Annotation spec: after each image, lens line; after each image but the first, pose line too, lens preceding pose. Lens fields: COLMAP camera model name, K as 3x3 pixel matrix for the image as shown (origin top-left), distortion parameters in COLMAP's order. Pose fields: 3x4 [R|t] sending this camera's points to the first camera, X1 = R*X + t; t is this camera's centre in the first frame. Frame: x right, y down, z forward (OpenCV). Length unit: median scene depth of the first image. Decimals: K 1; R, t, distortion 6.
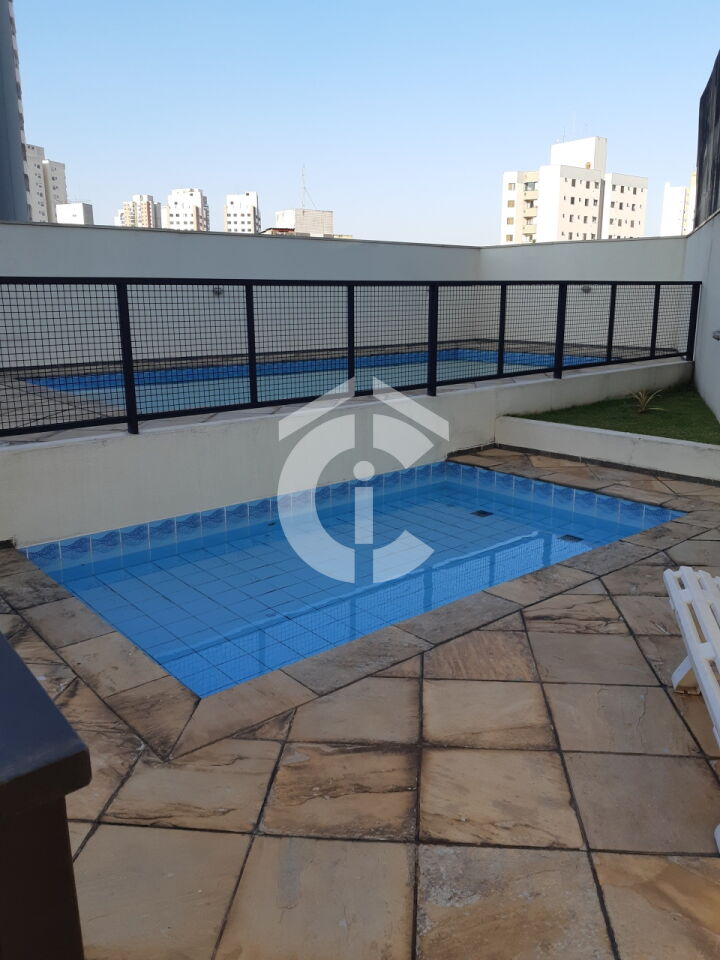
lens RADIAL K [[770.3, 0, 357.7], [0, 770.3, 469.6], [0, 0, 1]] dist [0.041171, -0.077401]
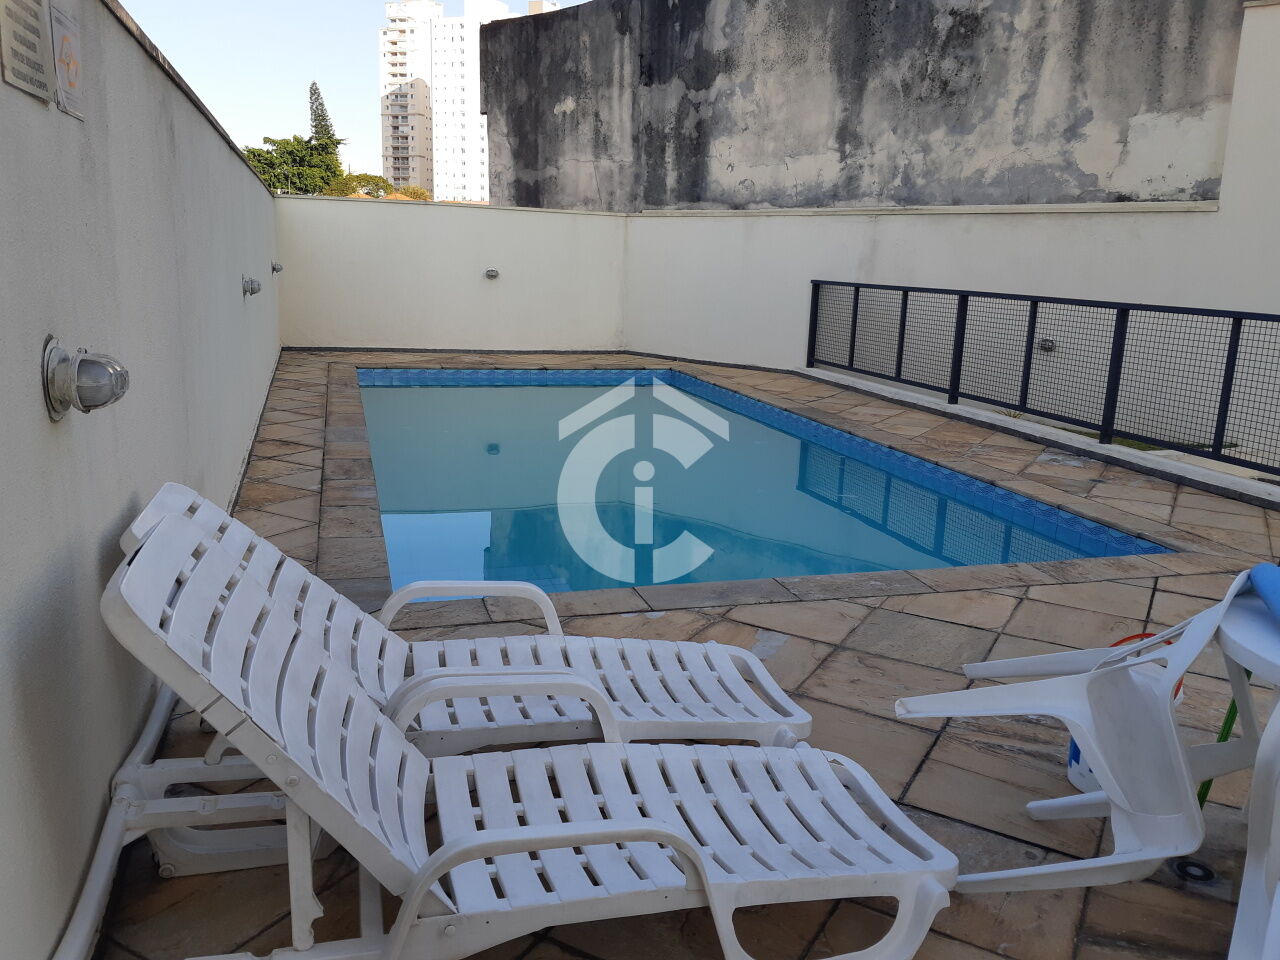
lens RADIAL K [[1027.1, 0, 640.0], [0, 1027.1, 480.0], [0, 0, 1]] dist [0.041171, -0.077401]
pose [[-0.466789, 0.140424, -0.873149, 1.425959], [-0.282562, 0.911881, 0.297712, -0.282542], [0.838013, 0.385688, -0.385978, 1.182915]]
